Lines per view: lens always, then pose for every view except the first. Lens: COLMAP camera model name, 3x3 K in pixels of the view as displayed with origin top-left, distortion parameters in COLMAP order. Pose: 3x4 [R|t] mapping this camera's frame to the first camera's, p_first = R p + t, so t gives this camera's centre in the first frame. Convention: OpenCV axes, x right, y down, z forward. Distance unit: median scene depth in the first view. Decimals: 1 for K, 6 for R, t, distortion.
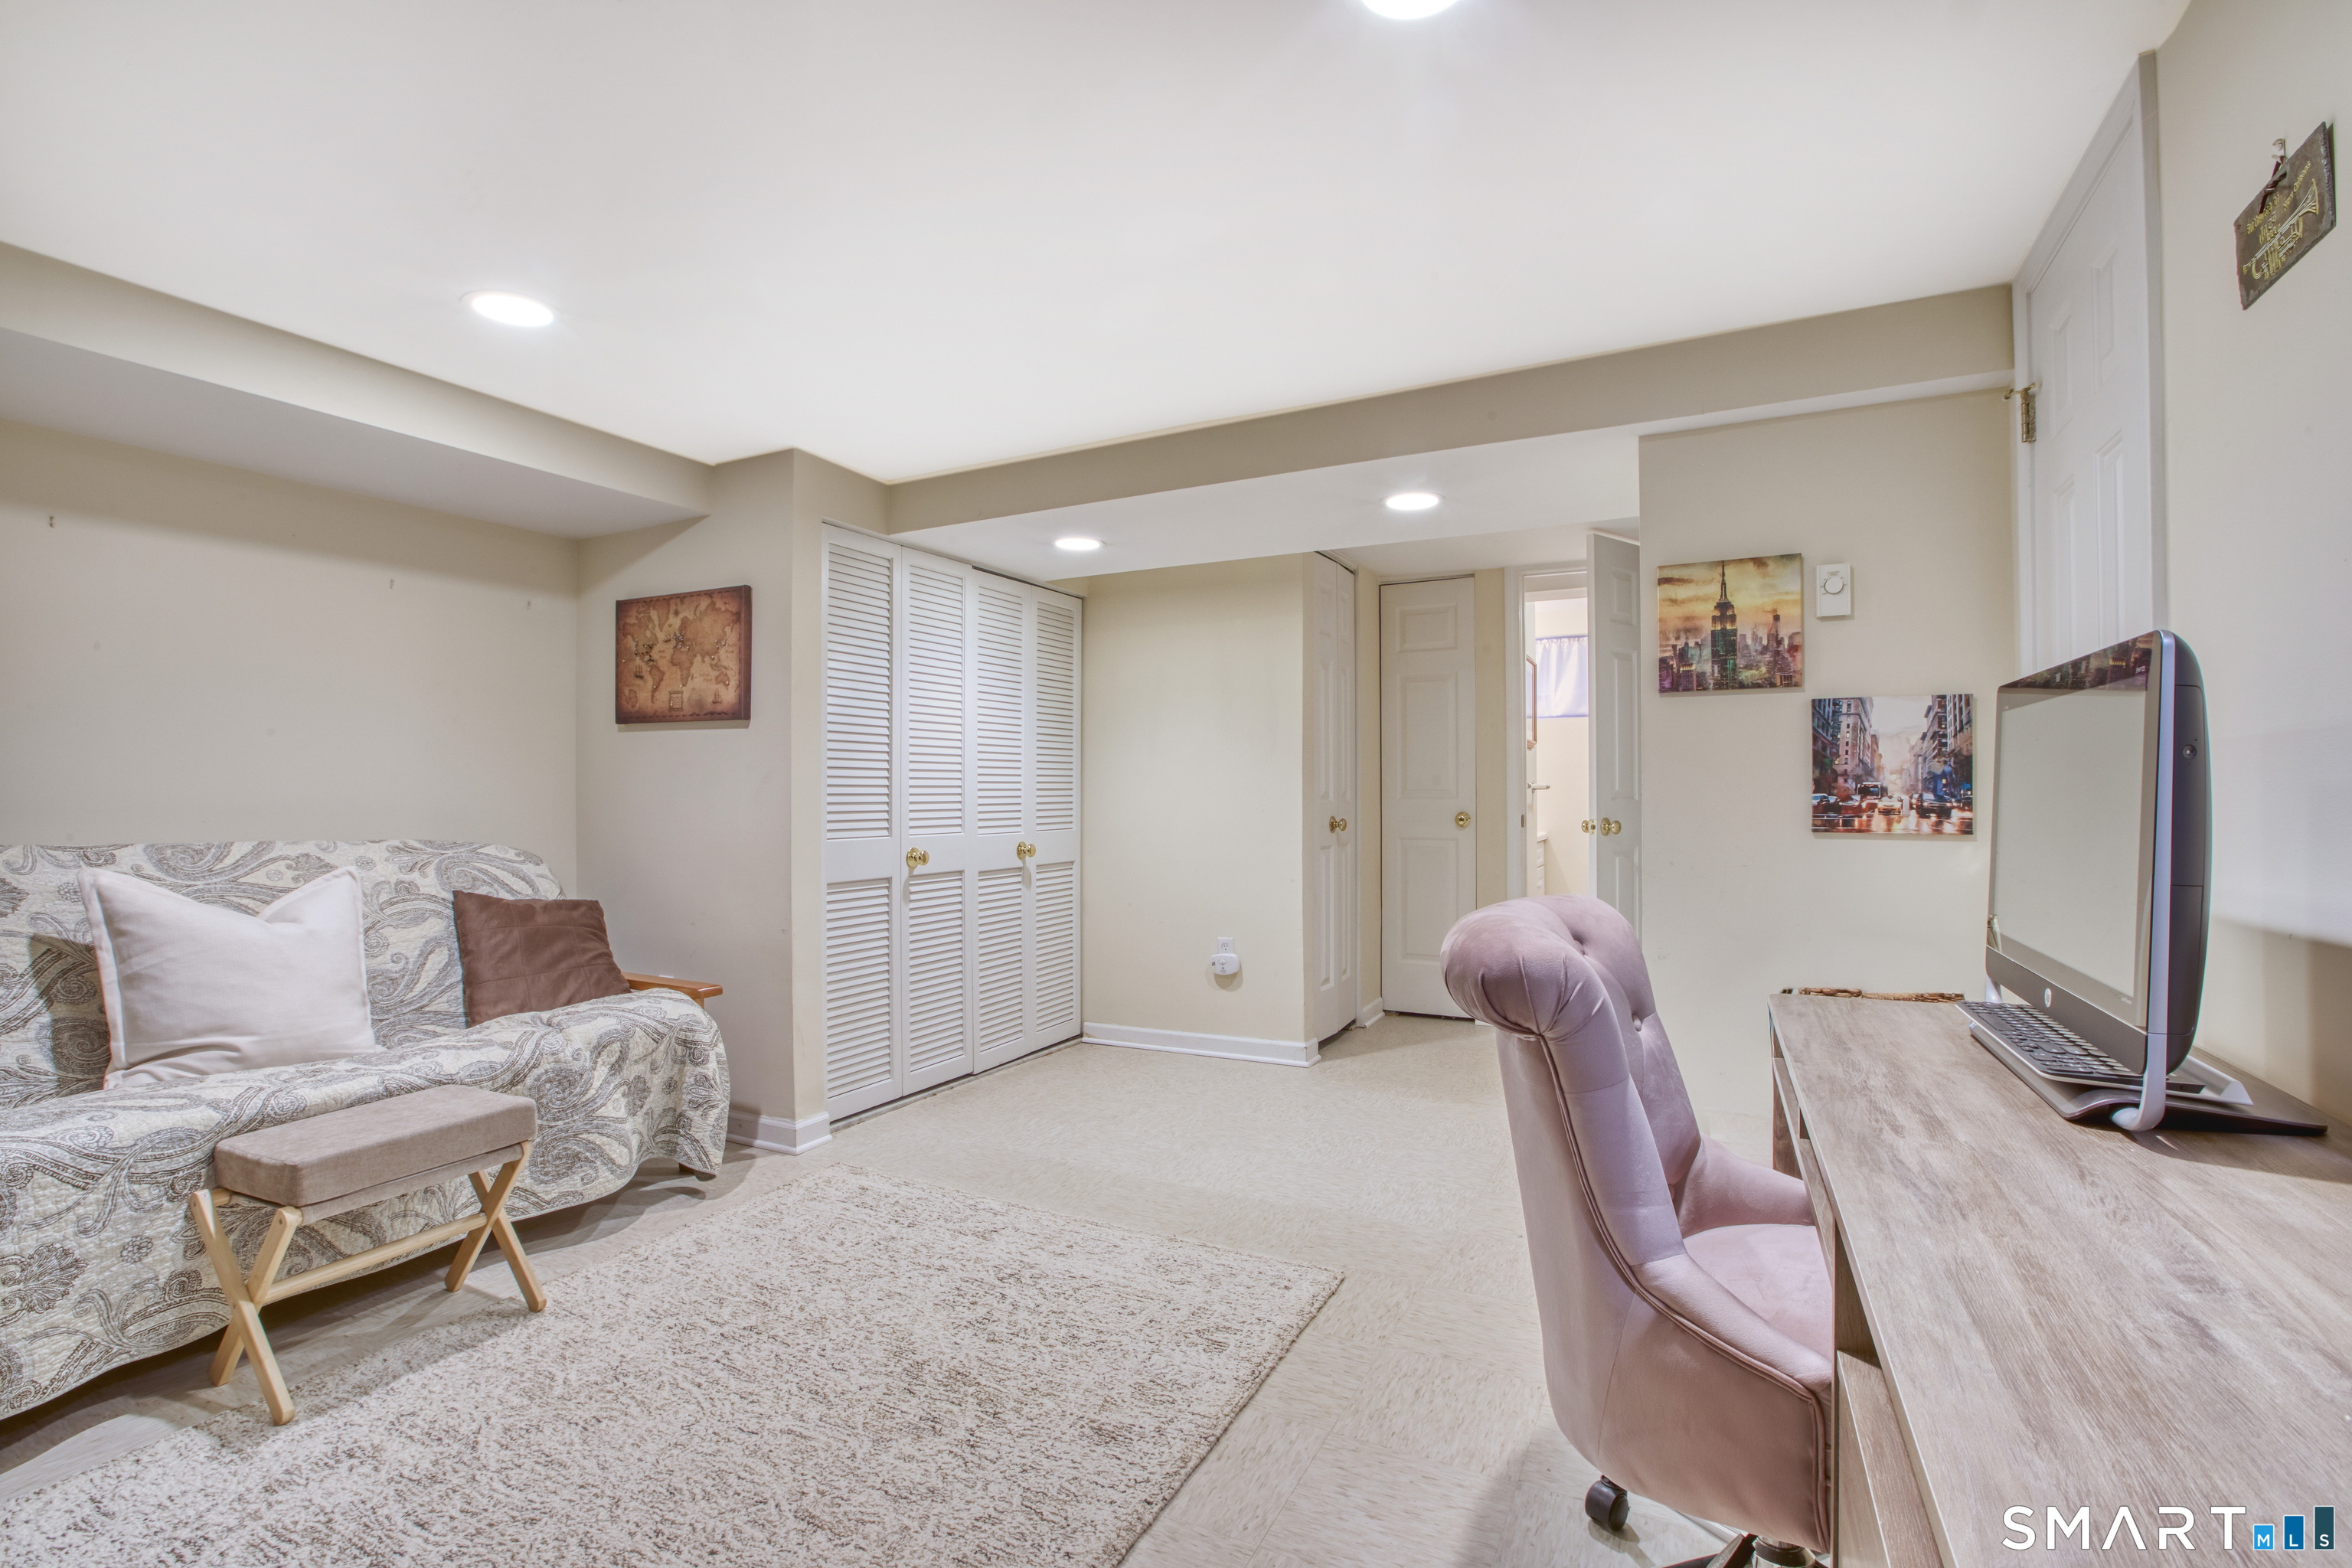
lens RADIAL K [[1065.6, 0, 1180.7], [0, 1065.6, 792.8], [0, 0, 1]] dist [-0.077674, 0.036417]
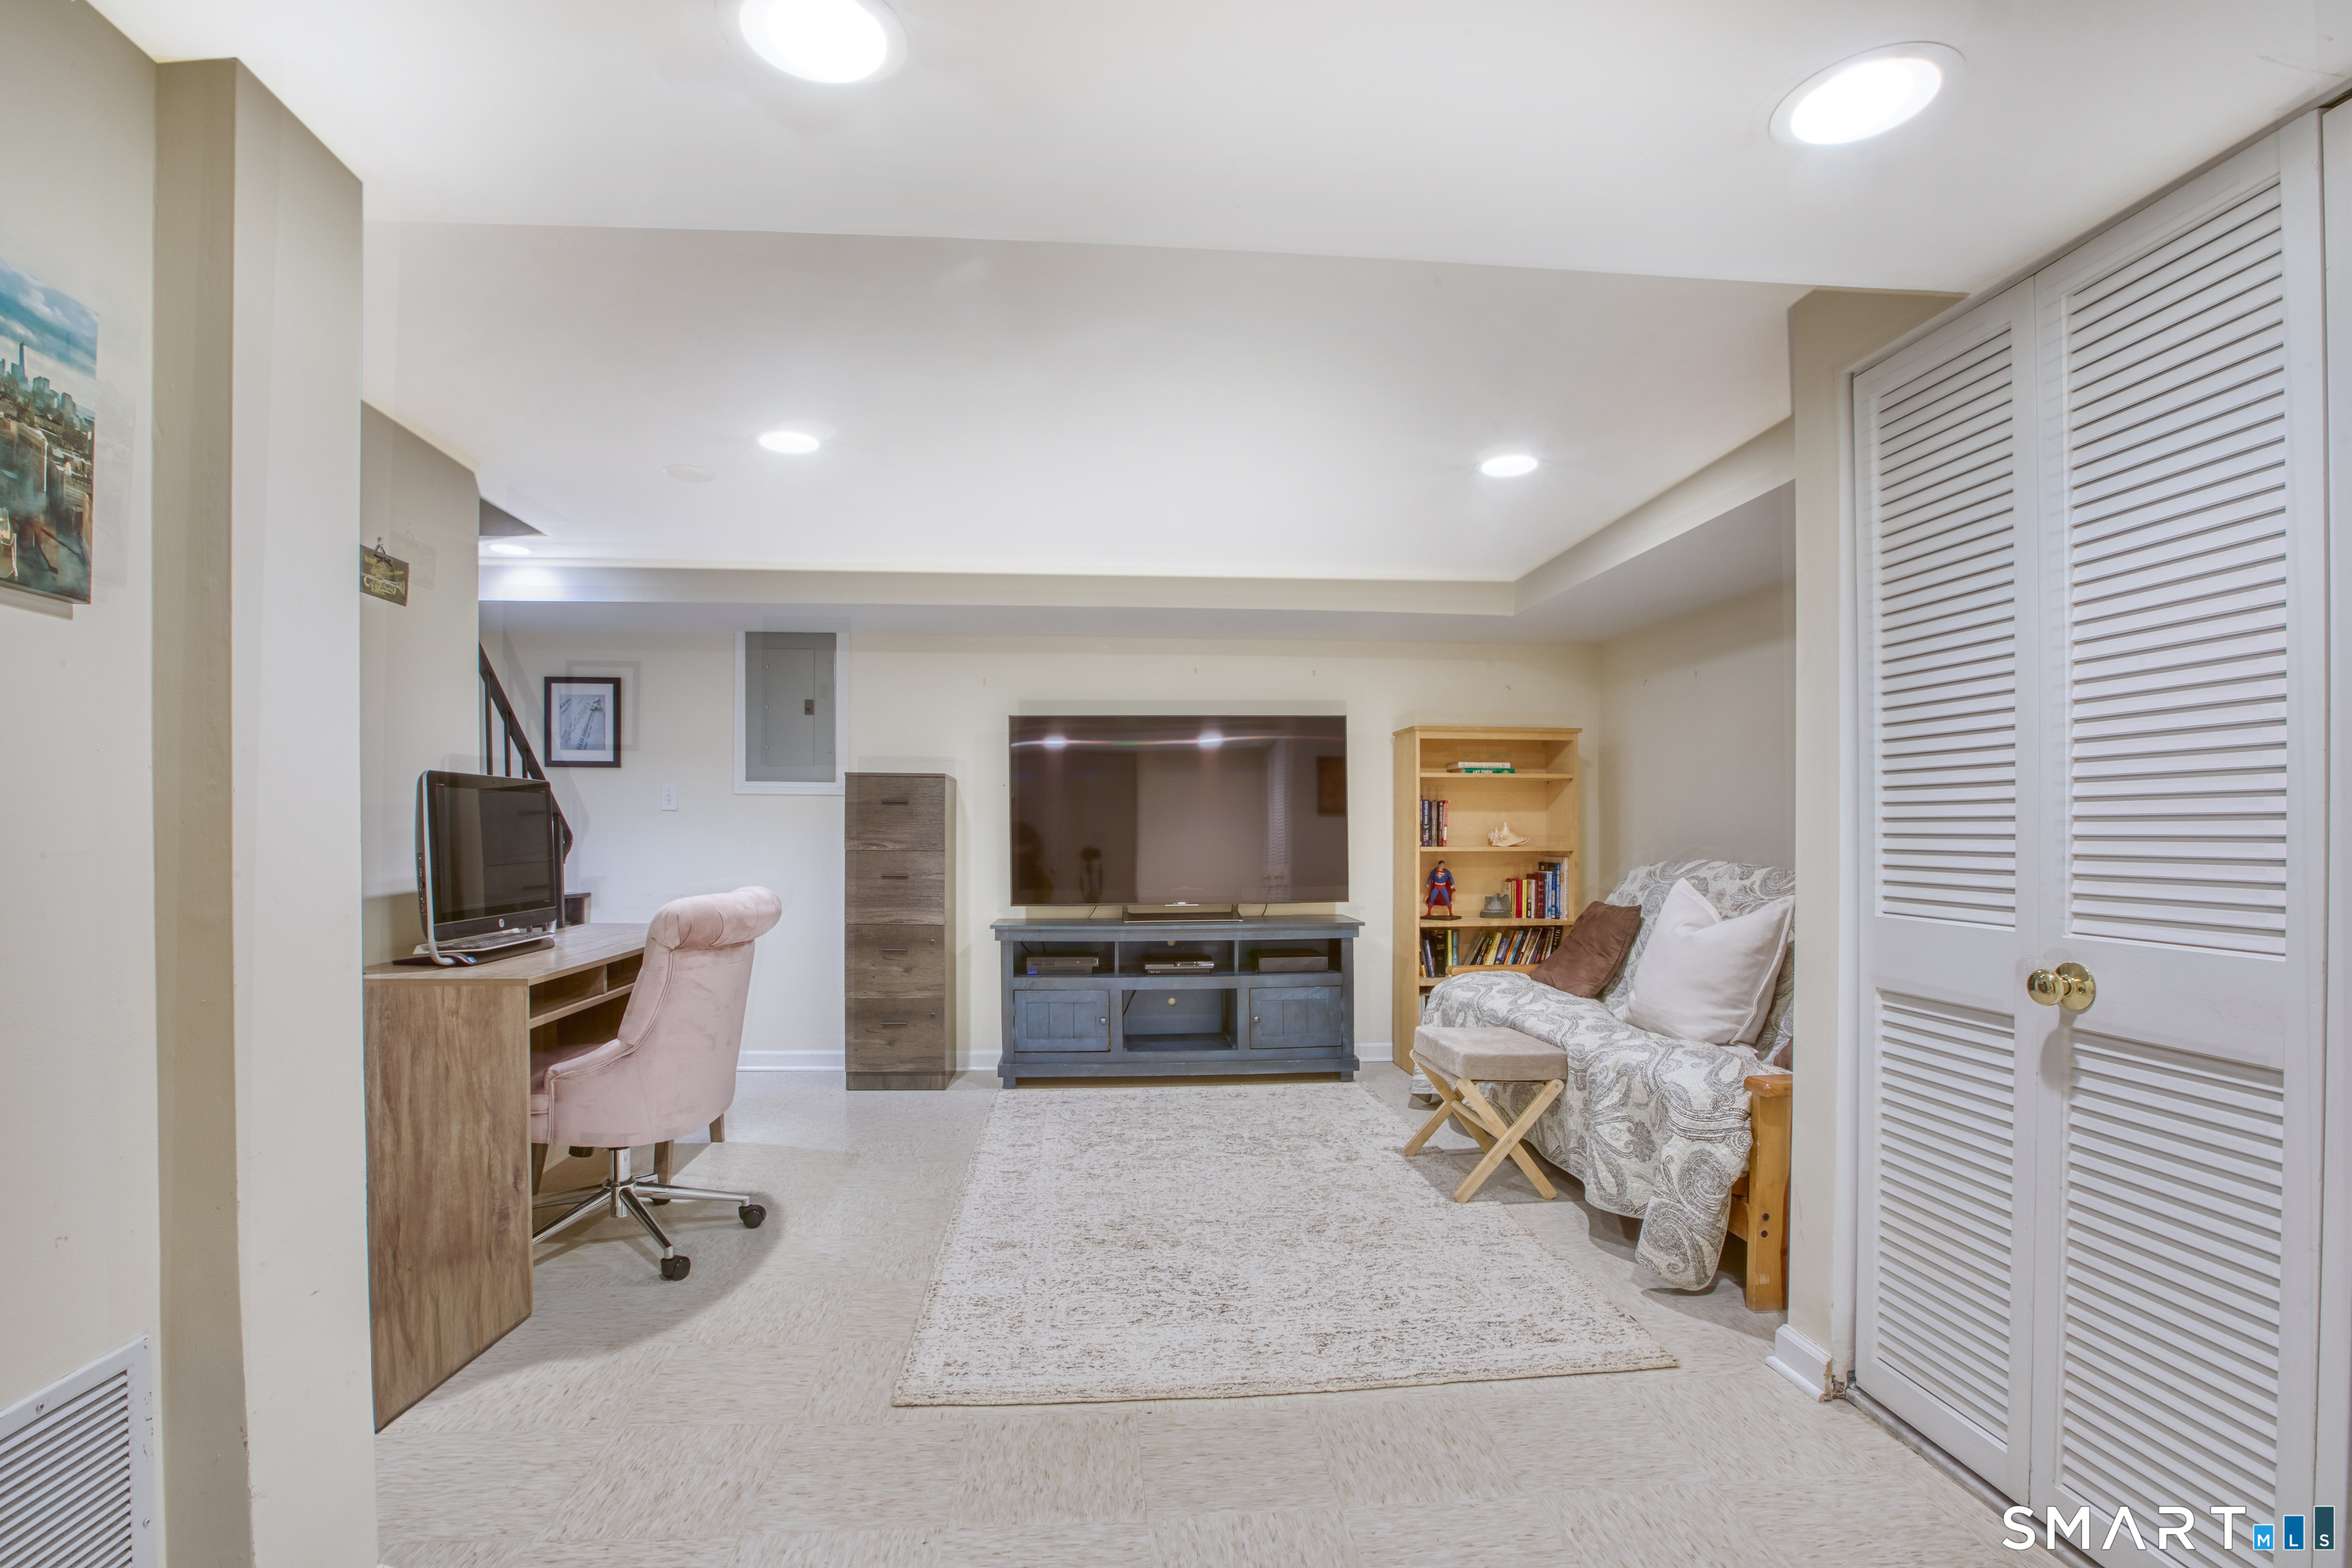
lens RADIAL K [[1065.6, 0, 1180.7], [0, 1065.6, 792.8], [0, 0, 1]] dist [-0.077674, 0.036417]
pose [[-0.835390, -0.018103, -0.549360, 0.395305], [-0.006065, 0.999700, -0.023720, -0.007482], [0.549625, -0.016484, -0.835249, 1.677554]]
